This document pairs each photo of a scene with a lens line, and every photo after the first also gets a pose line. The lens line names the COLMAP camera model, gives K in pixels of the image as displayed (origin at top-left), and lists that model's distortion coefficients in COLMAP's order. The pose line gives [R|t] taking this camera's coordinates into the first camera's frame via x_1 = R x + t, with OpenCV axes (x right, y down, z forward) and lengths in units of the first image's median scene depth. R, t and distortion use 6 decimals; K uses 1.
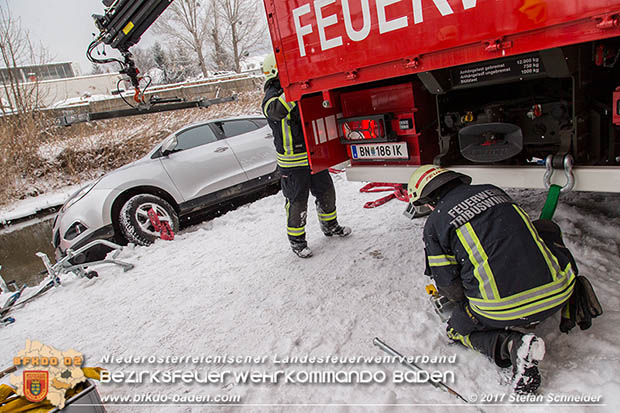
lens RADIAL K [[402.1, 0, 303.9], [0, 402.1, 207.6], [0, 0, 1]] dist [-0.003032, 0.003726]
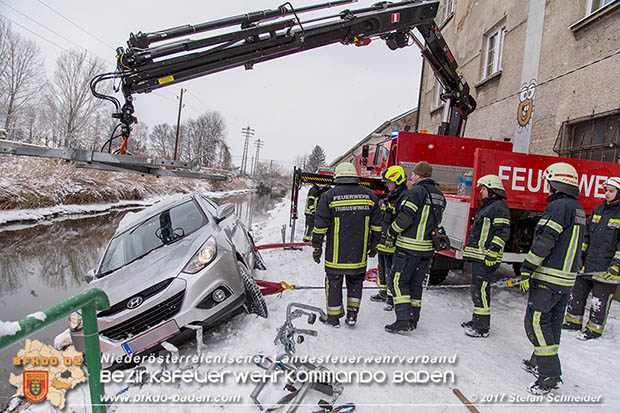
lens RADIAL K [[417.0, 0, 310.4], [0, 417.0, 202.9], [0, 0, 1]] dist [-0.106271, 0.048144]
pose [[0.602736, 0.193917, 0.774019, -1.769823], [0.037479, 0.962070, -0.270215, 0.160232], [-0.797060, 0.191878, 0.572606, 0.525178]]
